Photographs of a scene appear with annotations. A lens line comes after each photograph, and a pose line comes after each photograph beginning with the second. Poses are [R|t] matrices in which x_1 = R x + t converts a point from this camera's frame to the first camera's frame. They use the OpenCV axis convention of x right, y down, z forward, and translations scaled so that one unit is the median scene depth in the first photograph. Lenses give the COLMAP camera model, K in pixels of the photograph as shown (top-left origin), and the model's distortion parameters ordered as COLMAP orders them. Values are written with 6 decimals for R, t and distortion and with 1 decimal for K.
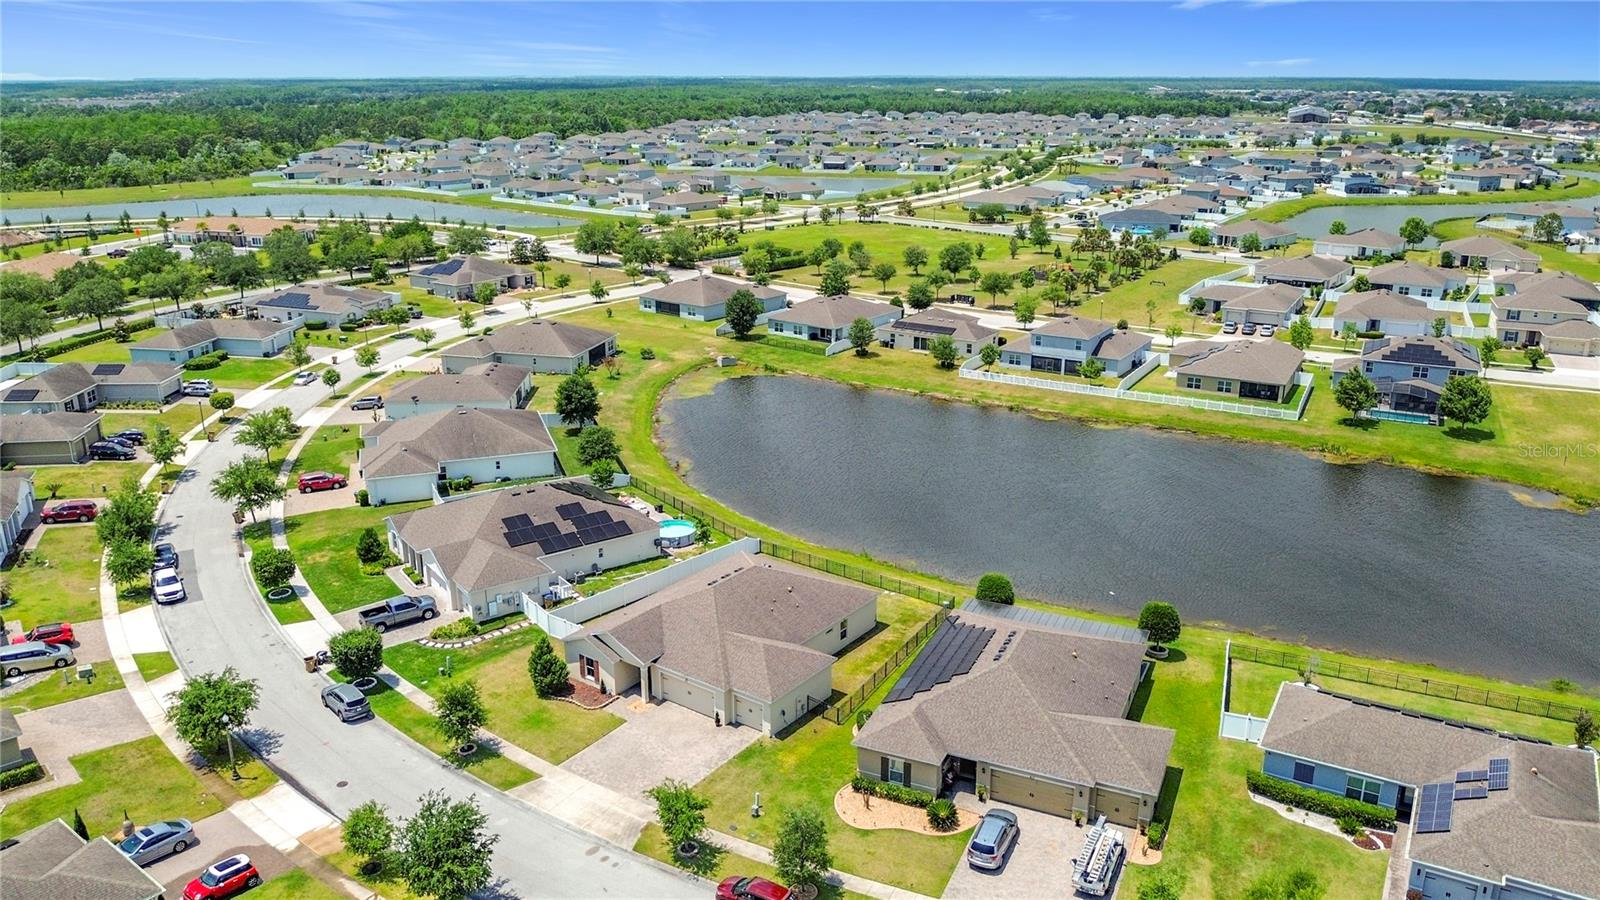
lens RADIAL K [[1182.5, 0, 795.2], [0, 1182.5, 446.1], [0, 0, 1]] dist [0.028663, -0.084830]
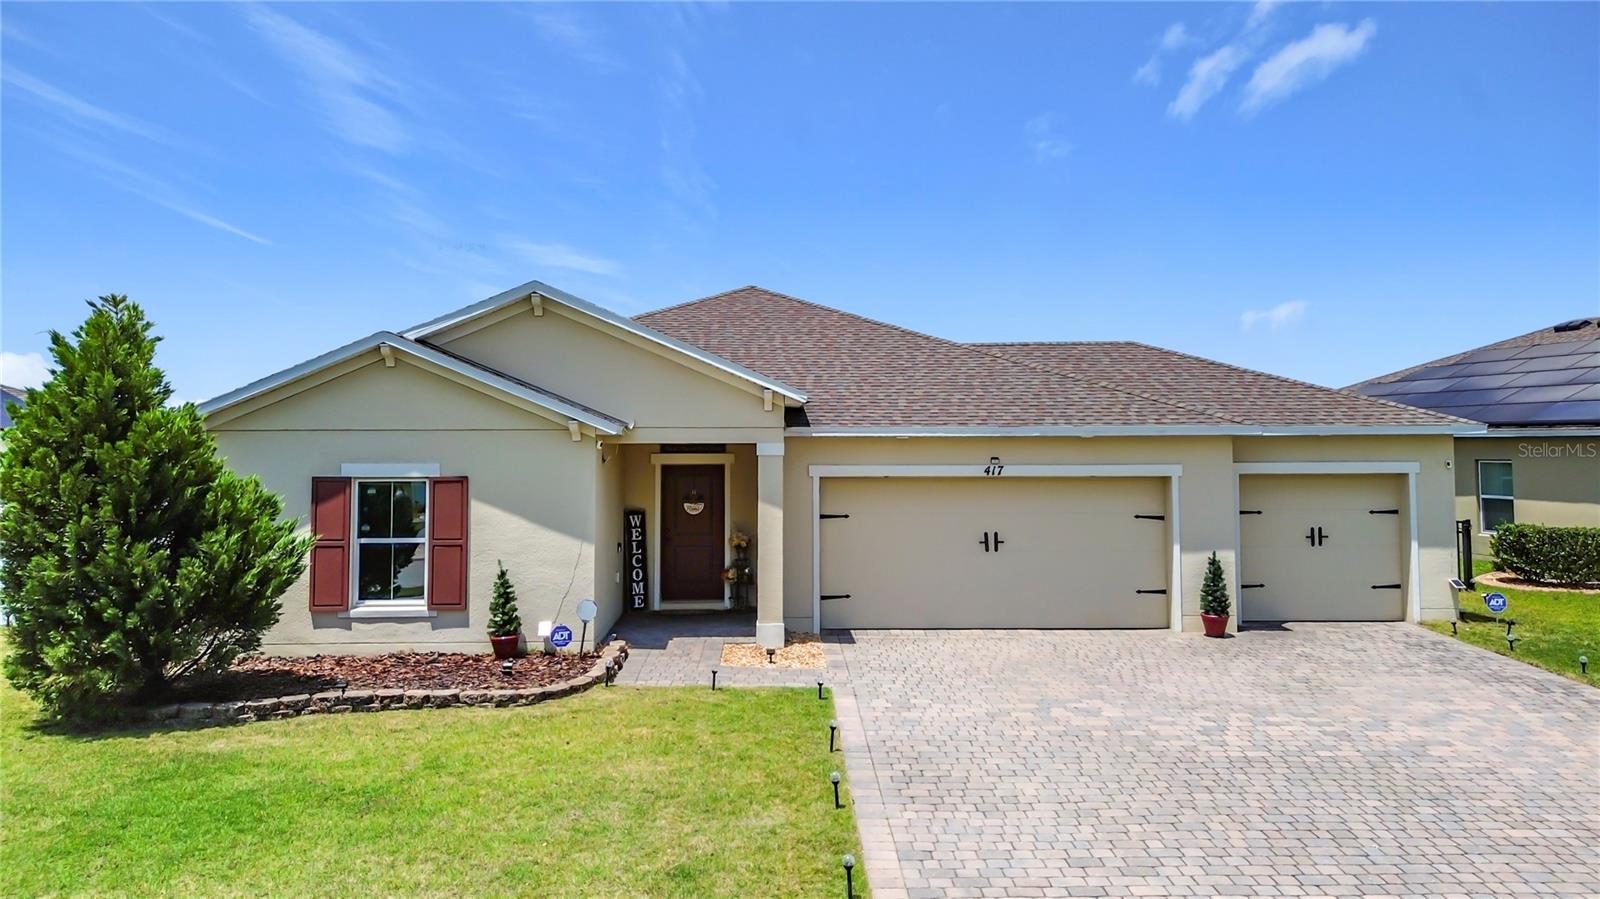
lens RADIAL K [[1159.0, 0, 799.1], [0, 1159.0, 423.4], [0, 0, 1]] dist [0.071382, -0.041140]
pose [[0.785950, 0.009444, 0.618219, -0.135266], [0.189280, 0.948202, -0.255120, 0.131328], [-0.588606, 0.317528, 0.743451, 0.483416]]
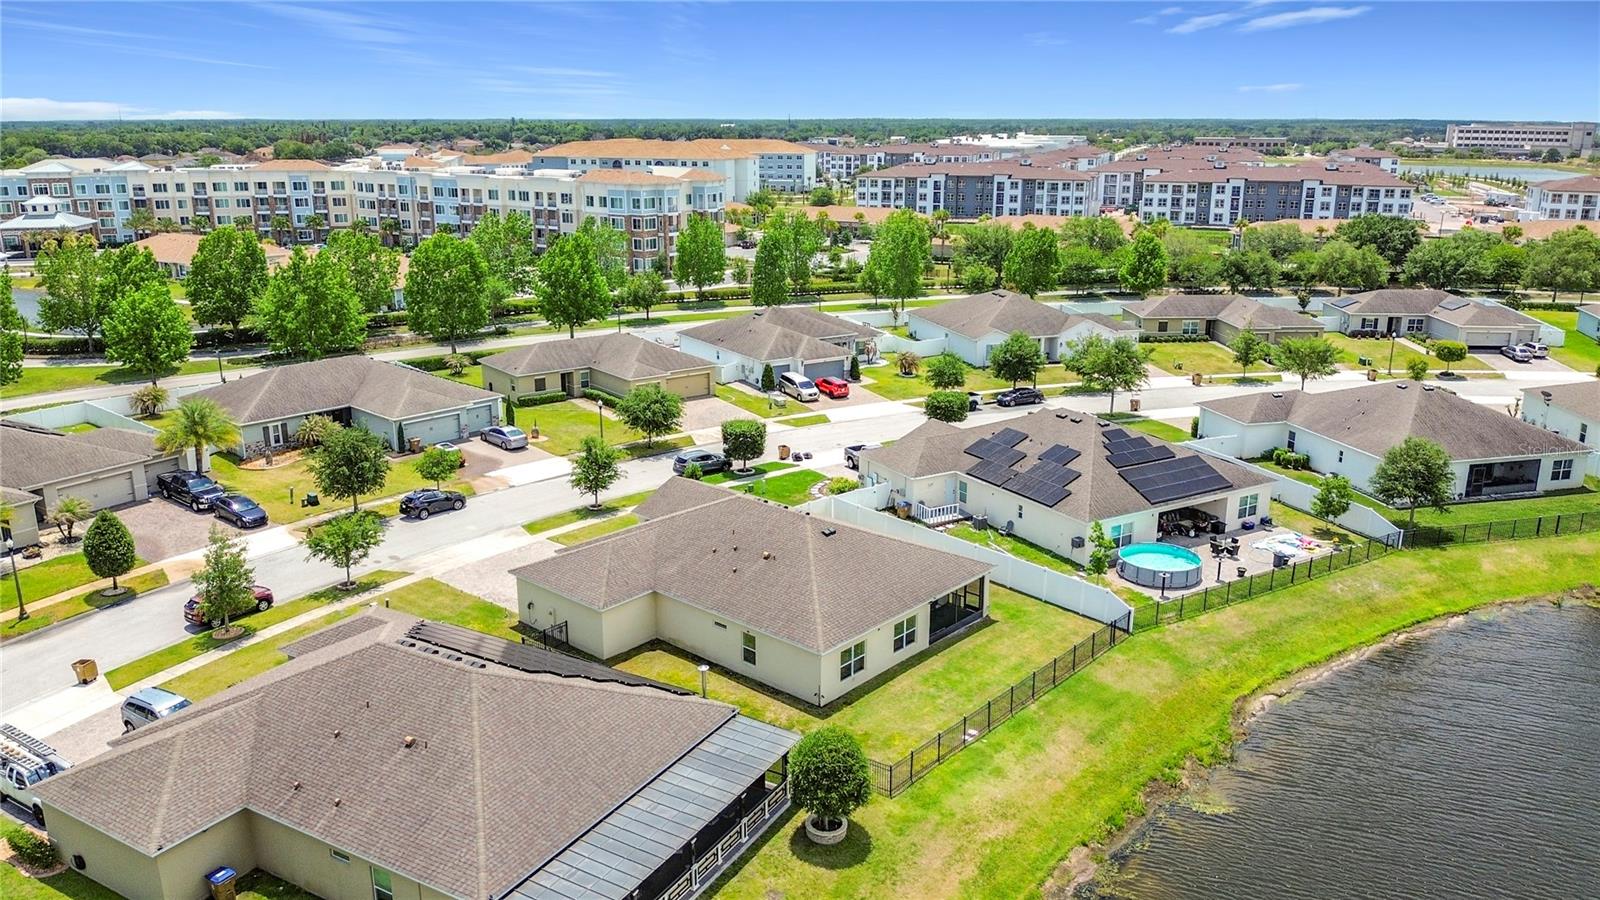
lens RADIAL K [[1174.2, 0, 797.6], [0, 1174.2, 469.4], [0, 0, 1]] dist [0.033837, -0.080433]
pose [[-0.088572, 0.285250, -0.954352, 0.373921], [-0.296967, 0.906983, 0.298652, -0.075965], [0.950771, 0.309863, 0.004377, 0.615285]]
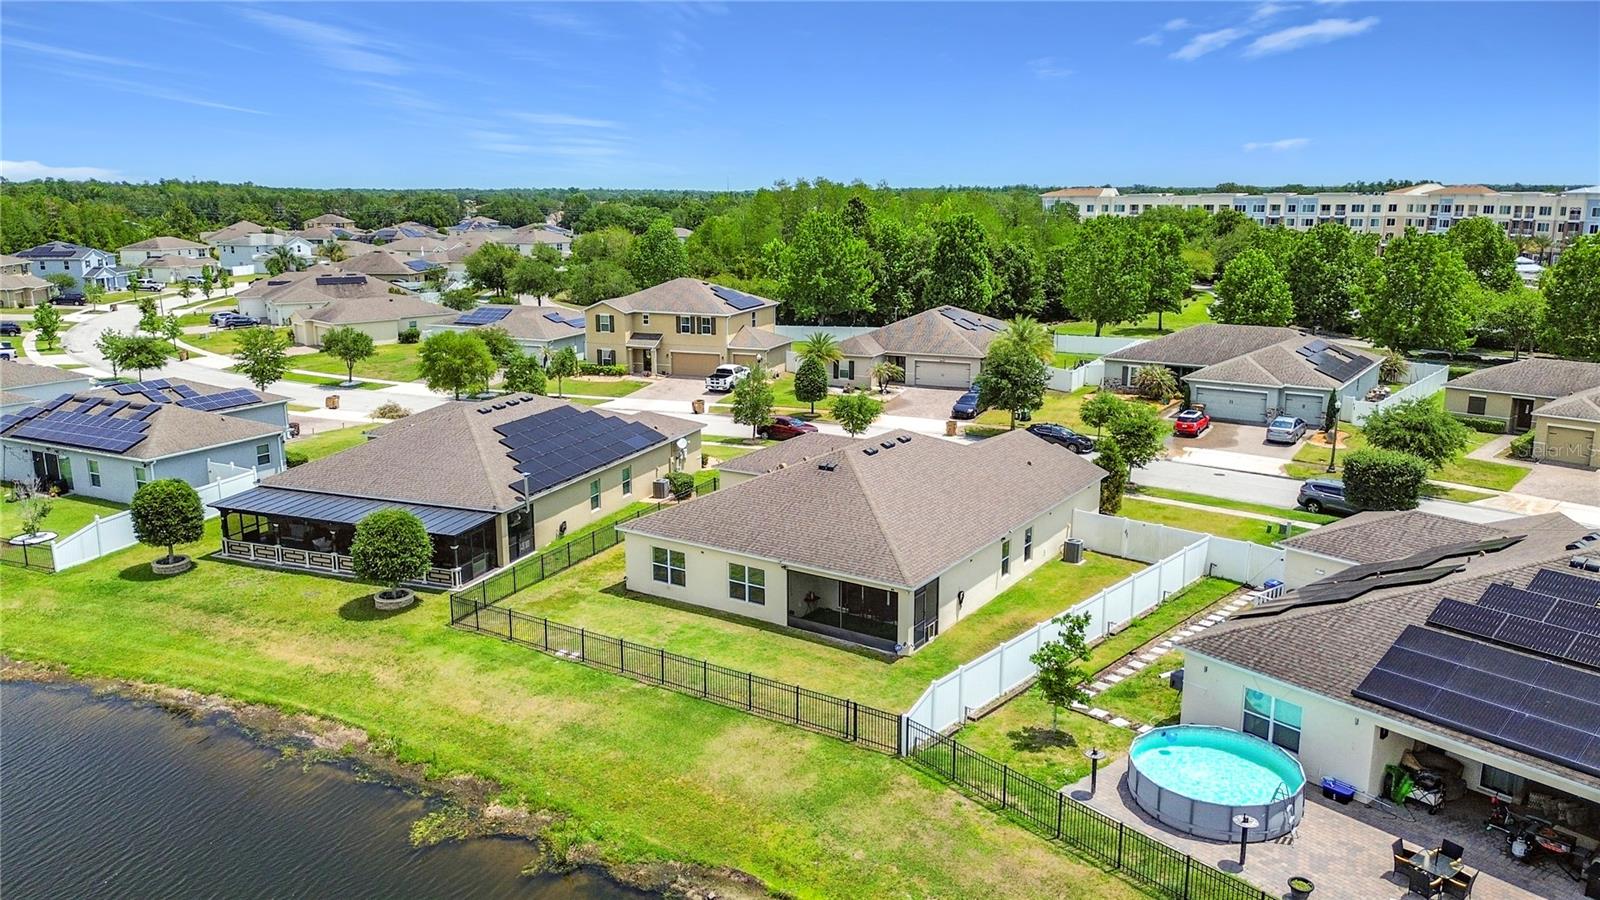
lens RADIAL K [[1153.6, 0, 794.2], [0, 1153.6, 454.2], [0, 0, 1]] dist [0.065692, -0.084830]
pose [[-0.998603, 0.014925, -0.050696, 0.011584], [-0.012539, 0.864982, 0.501647, -0.109043], [0.051338, 0.501582, -0.863586, 0.925793]]
